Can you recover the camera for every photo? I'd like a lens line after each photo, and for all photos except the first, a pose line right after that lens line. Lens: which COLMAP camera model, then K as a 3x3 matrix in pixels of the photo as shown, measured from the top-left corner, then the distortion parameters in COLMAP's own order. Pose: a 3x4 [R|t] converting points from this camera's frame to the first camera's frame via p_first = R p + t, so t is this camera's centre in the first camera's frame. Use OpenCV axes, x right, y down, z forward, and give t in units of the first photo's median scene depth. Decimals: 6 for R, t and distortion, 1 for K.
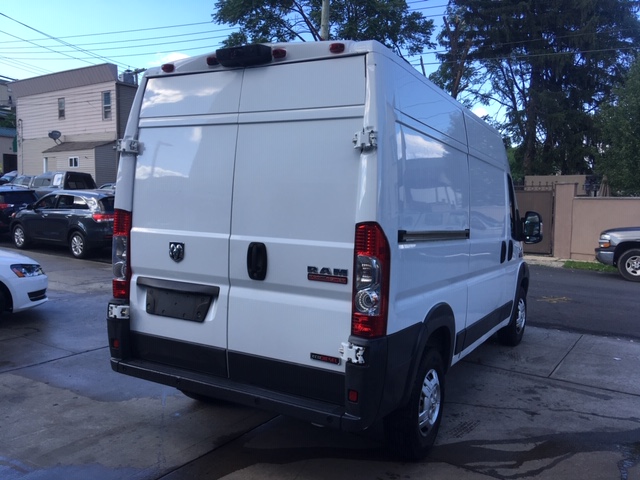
lens RADIAL K [[547.2, 0, 318.3], [0, 547.2, 238.3], [0, 0, 1]] dist [0.084588, -0.127183]
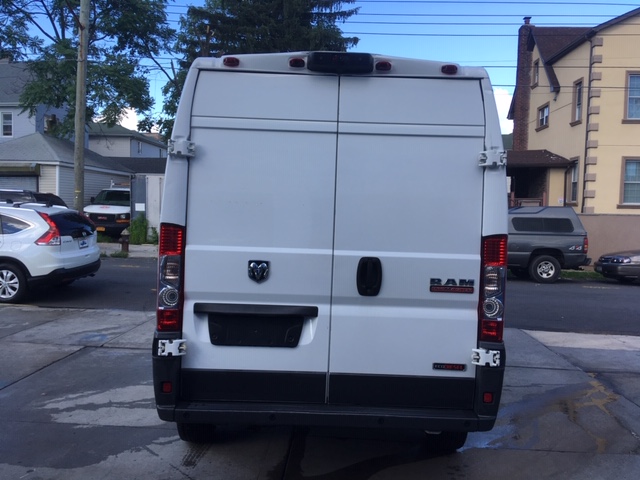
lens RADIAL K [[547.2, 0, 321.0], [0, 547.2, 237.4], [0, 0, 1]] dist [0.084588, -0.127183]
pose [[0.867993, -0.021231, 0.496123, -0.635204], [0.027502, 0.999607, -0.005340, -0.023332], [-0.495815, 0.018280, 0.868236, 0.190090]]
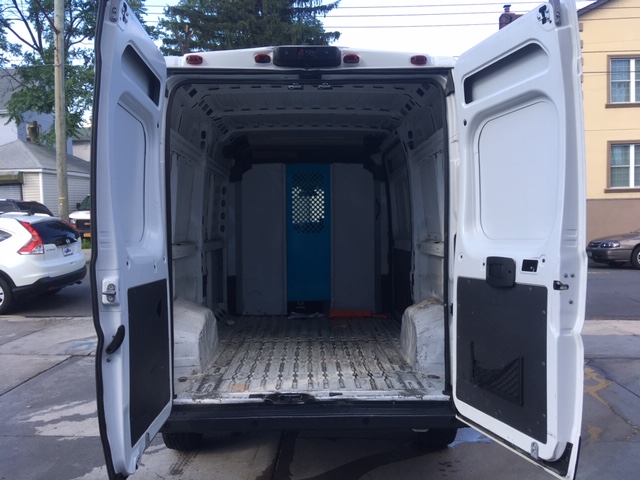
lens RADIAL K [[547.2, 0, 323.1], [0, 547.2, 236.1], [0, 0, 1]] dist [0.084588, -0.127183]
pose [[0.859583, -0.059686, 0.507498, -0.599921], [0.068984, 0.997618, 0.000485, -0.026934], [-0.506318, 0.034592, 0.861653, 0.193249]]
